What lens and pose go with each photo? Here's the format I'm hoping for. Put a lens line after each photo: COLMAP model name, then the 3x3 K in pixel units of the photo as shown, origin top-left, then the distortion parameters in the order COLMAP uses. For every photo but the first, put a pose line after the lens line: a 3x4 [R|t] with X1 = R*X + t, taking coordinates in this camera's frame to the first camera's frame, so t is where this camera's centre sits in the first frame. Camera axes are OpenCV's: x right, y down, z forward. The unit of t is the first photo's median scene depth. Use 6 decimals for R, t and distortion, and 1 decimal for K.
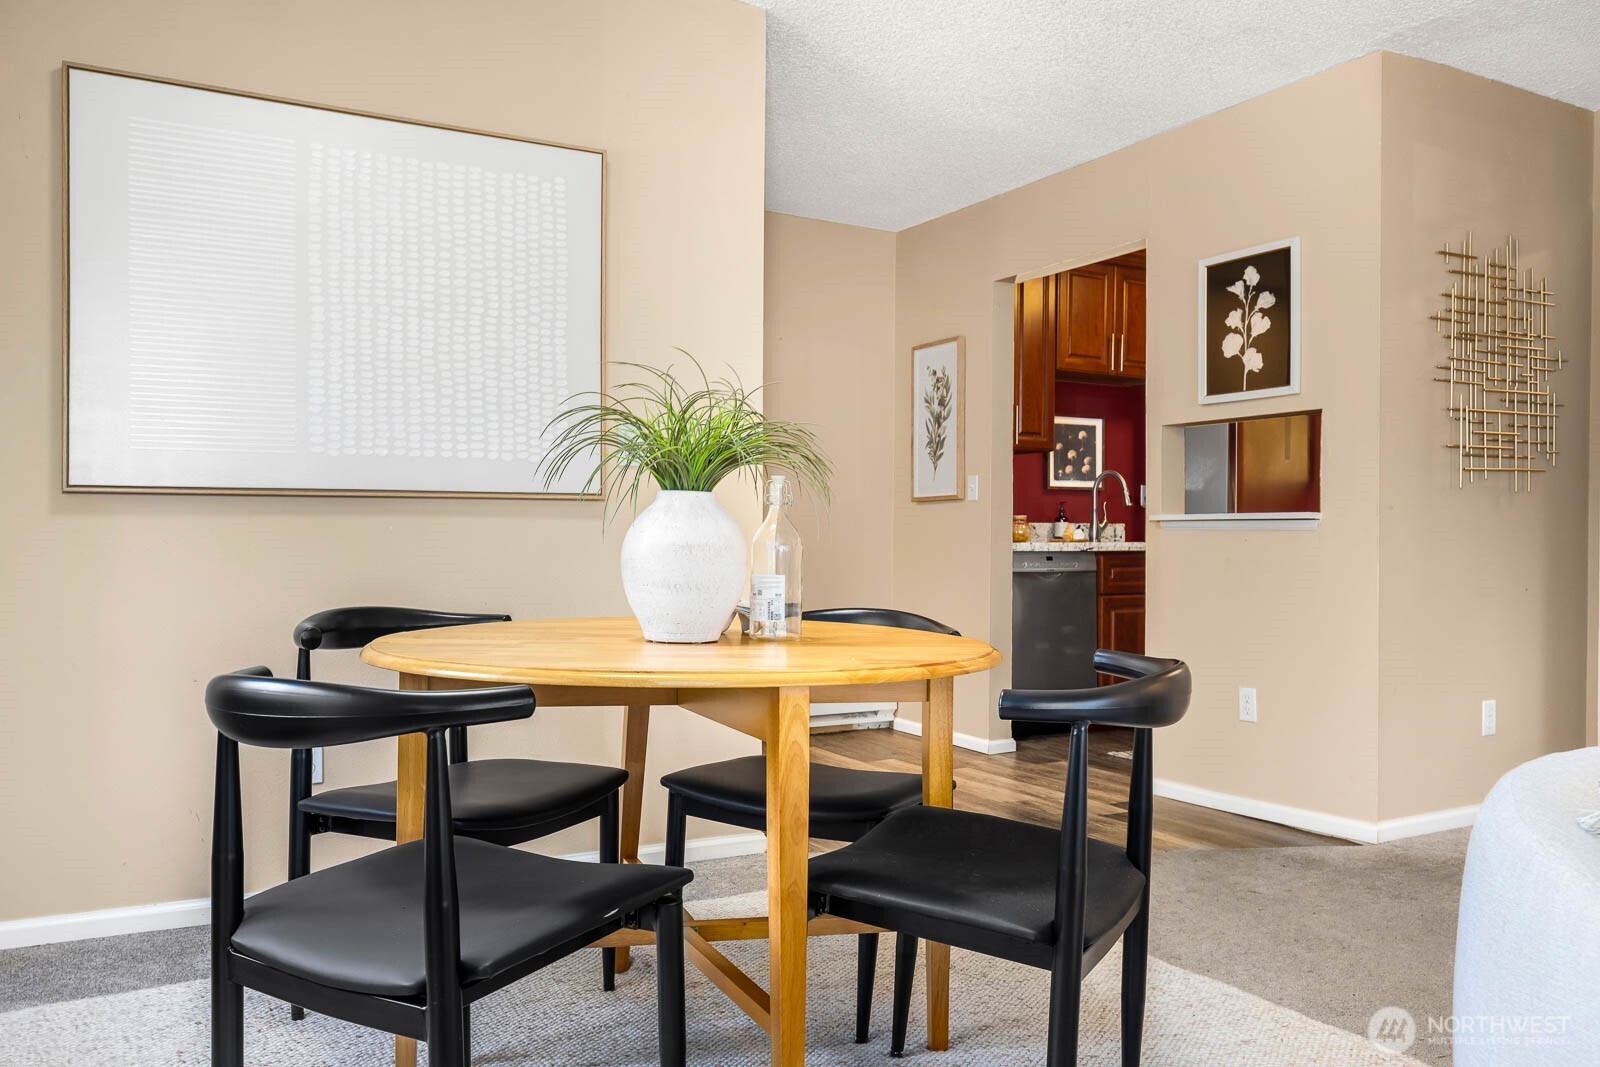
lens RADIAL K [[1245.0, 0, 800.0], [0, 1245.0, 533.5], [0, 0, 1]] dist [0.001486, 0.000122]
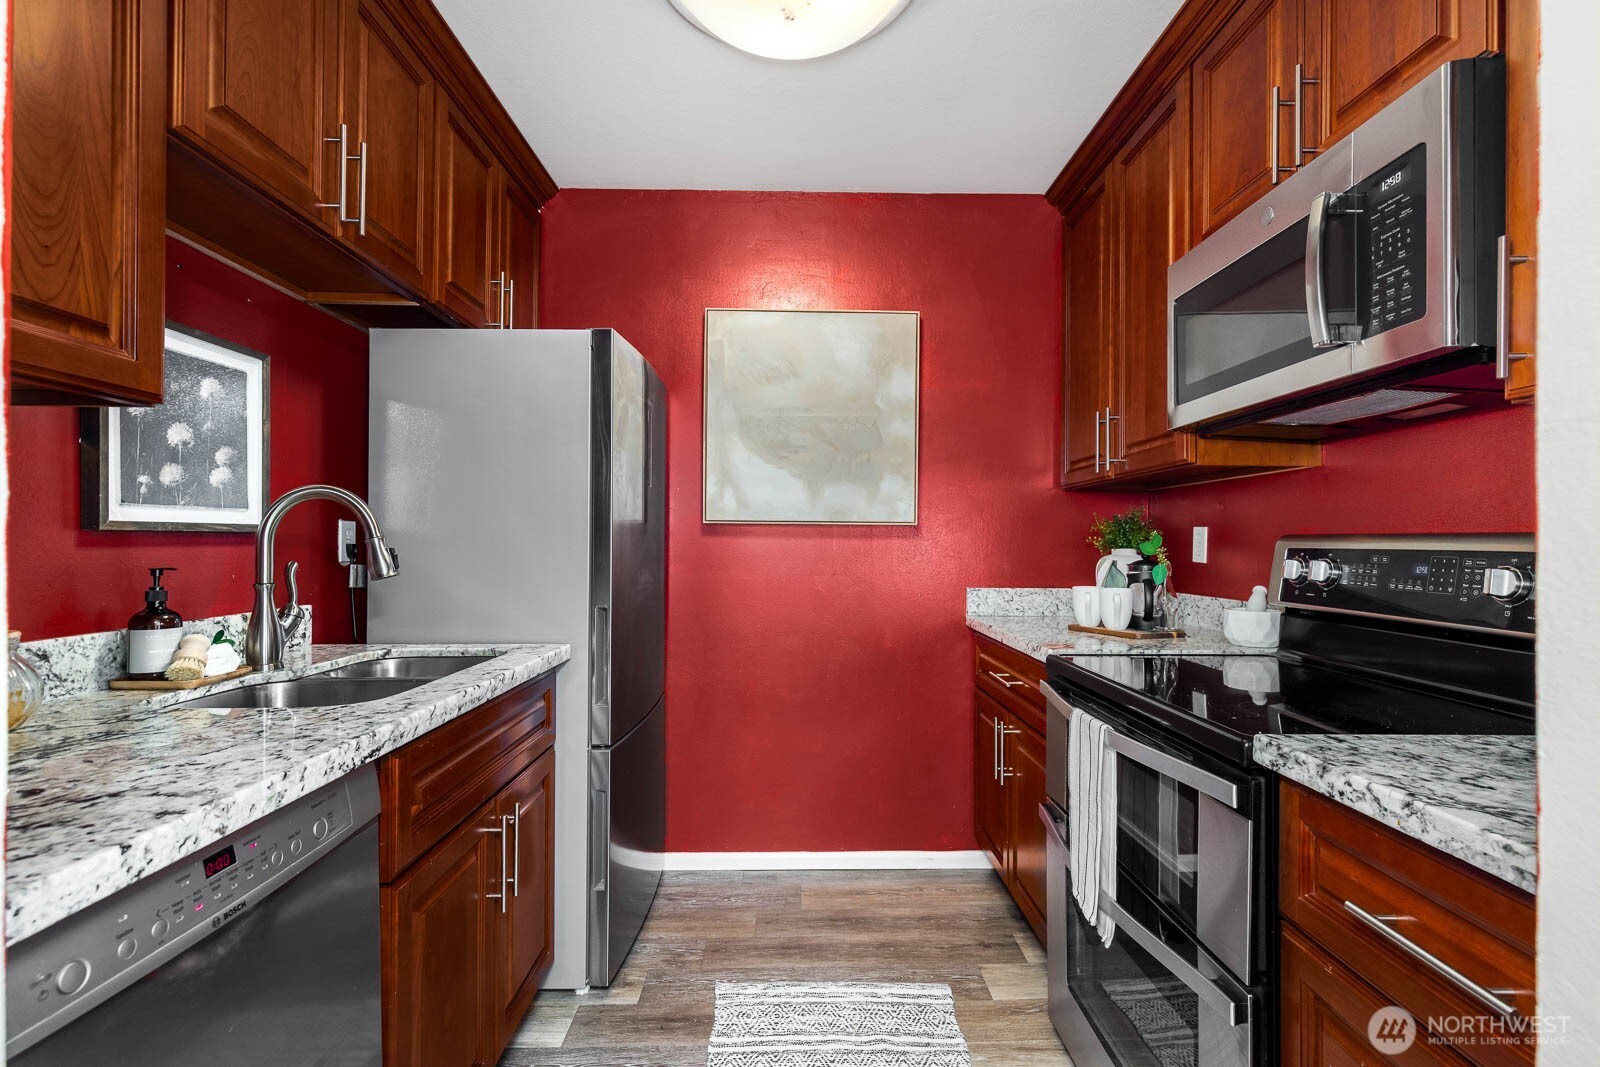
lens RADIAL K [[695.2, 0, 800.0], [0, 695.2, 533.5], [0, 0, 1]] dist [0.001216, 0.000077]
pose [[0.462153, 0.000877, 0.886800, 0.121480], [0.008520, 0.999949, -0.005429, -0.031961], [-0.886759, 0.010065, 0.462122, 0.748583]]
